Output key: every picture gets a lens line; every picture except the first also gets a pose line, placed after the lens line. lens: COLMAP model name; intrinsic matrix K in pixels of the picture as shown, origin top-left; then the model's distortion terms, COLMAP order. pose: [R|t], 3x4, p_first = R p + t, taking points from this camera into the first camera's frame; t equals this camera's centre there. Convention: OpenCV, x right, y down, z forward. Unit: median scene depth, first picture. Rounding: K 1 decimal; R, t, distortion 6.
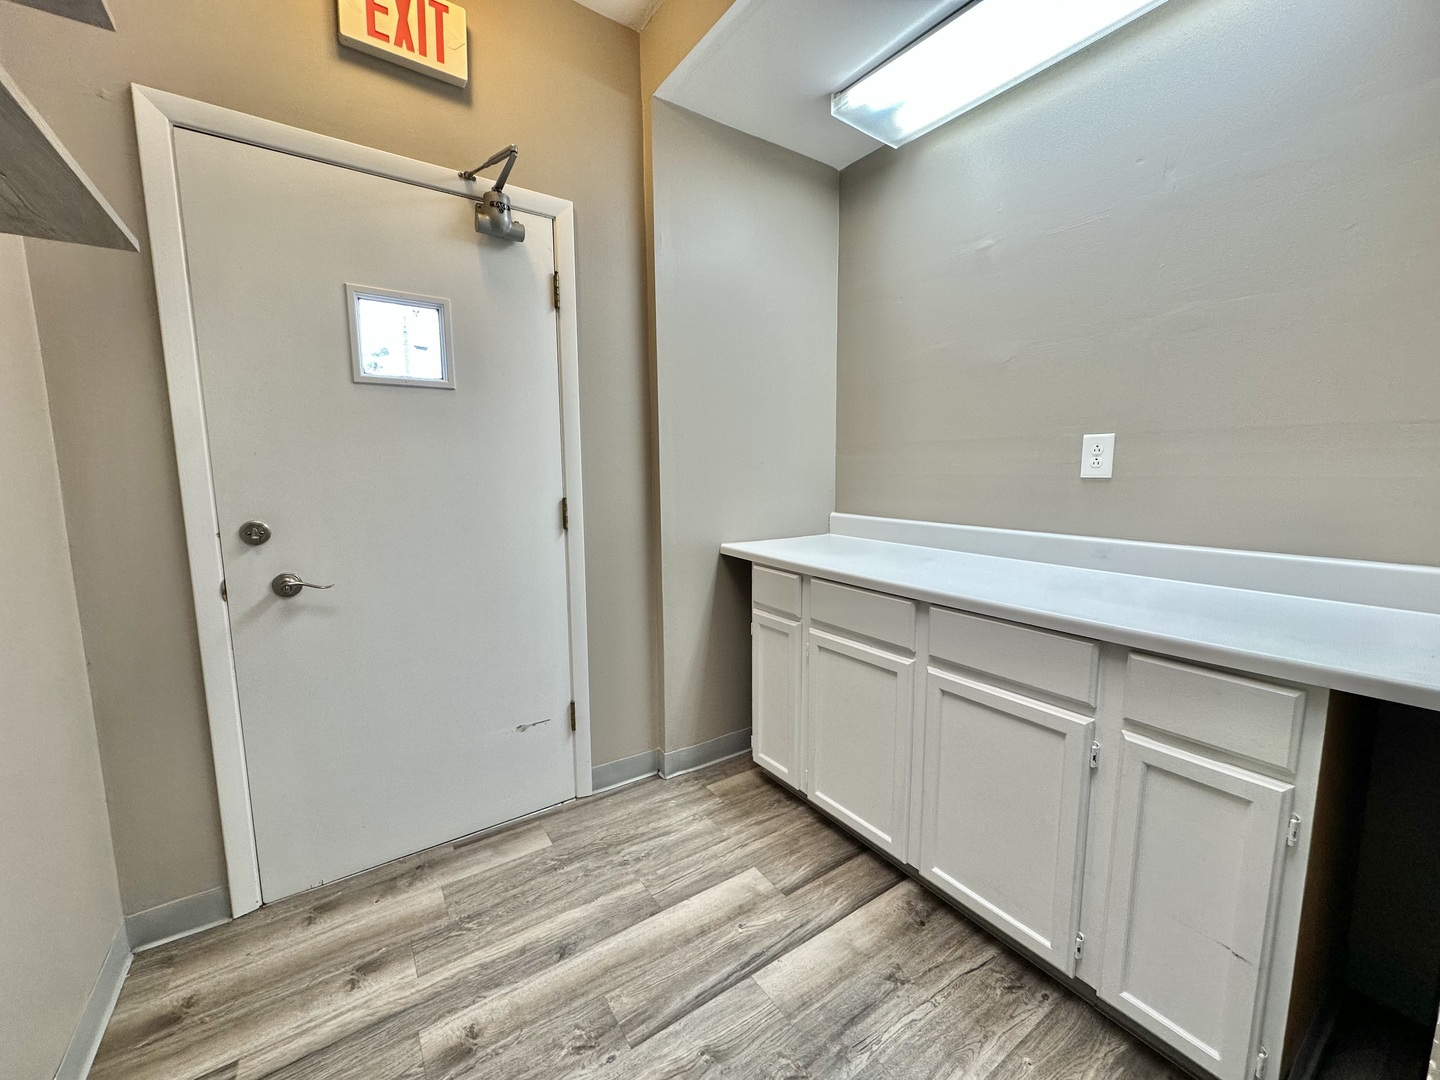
lens RADIAL K [[575.5, 0, 718.3], [0, 575.5, 538.2], [0, 0, 1]] dist [-0.002948, 0.000561]
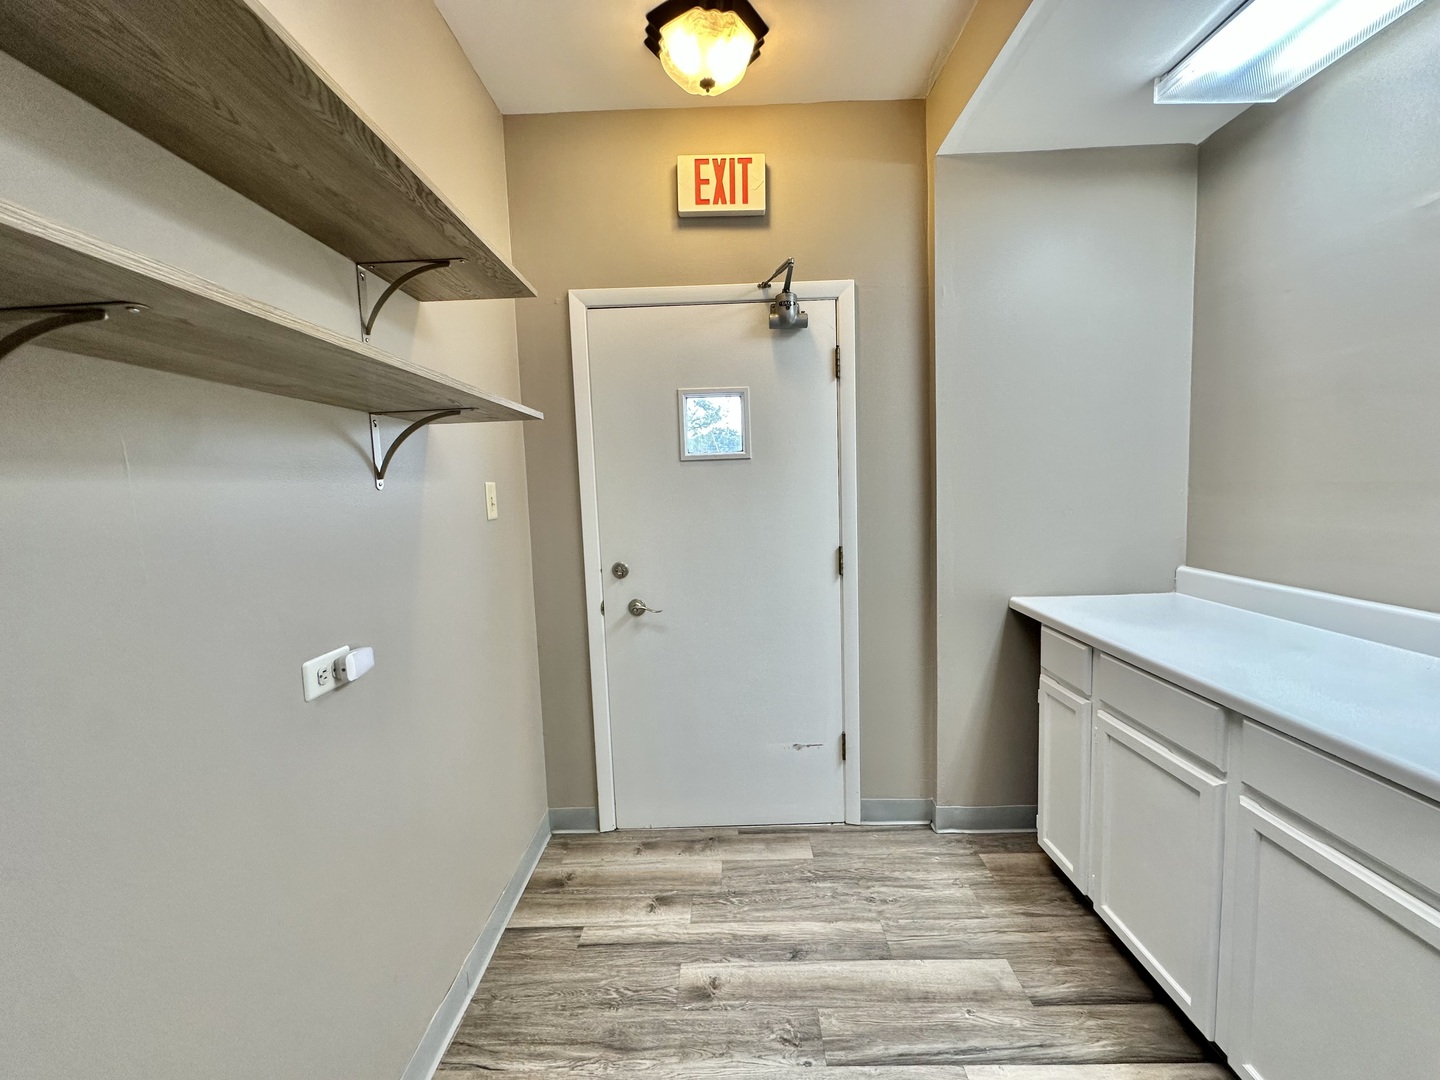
lens RADIAL K [[575.5, 0, 718.3], [0, 575.5, 538.2], [0, 0, 1]] dist [-0.002948, 0.000561]
pose [[0.814462, 0.029699, -0.579457, 0.209912], [-0.041434, 0.999117, -0.007030, -0.079915], [0.578736, 0.029735, 0.814973, -0.038395]]
